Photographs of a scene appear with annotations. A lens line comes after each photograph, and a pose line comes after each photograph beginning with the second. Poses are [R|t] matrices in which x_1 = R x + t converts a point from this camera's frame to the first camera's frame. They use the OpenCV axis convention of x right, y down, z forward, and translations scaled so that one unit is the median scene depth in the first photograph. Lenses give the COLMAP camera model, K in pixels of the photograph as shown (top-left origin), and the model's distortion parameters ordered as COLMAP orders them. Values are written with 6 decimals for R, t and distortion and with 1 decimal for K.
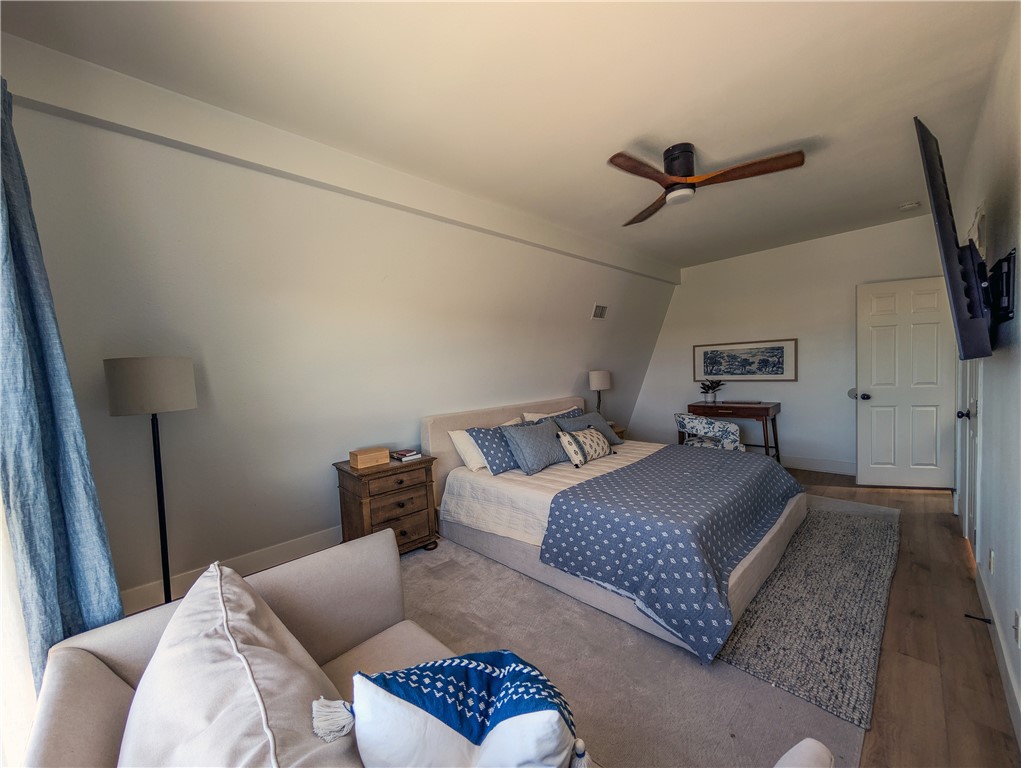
lens RADIAL K [[388.0, 0, 510.5], [0, 388.0, 384.0], [0, 0, 1]] dist [-0.000277, -0.000011]
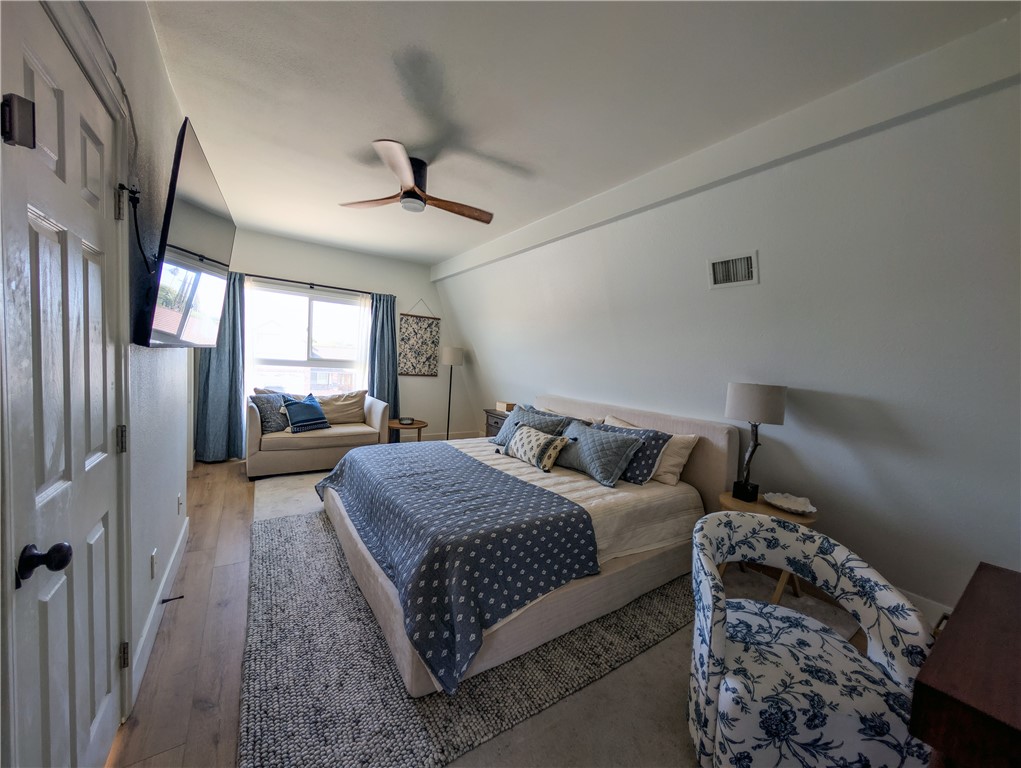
lens RADIAL K [[388.0, 0, 510.5], [0, 388.0, 384.0], [0, 0, 1]] dist [-0.000277, -0.000011]
pose [[-0.174625, 0.100023, -0.979542, 1.038746], [-0.087344, 0.989332, 0.116594, -0.086876], [0.980753, 0.105918, -0.164025, 1.031820]]
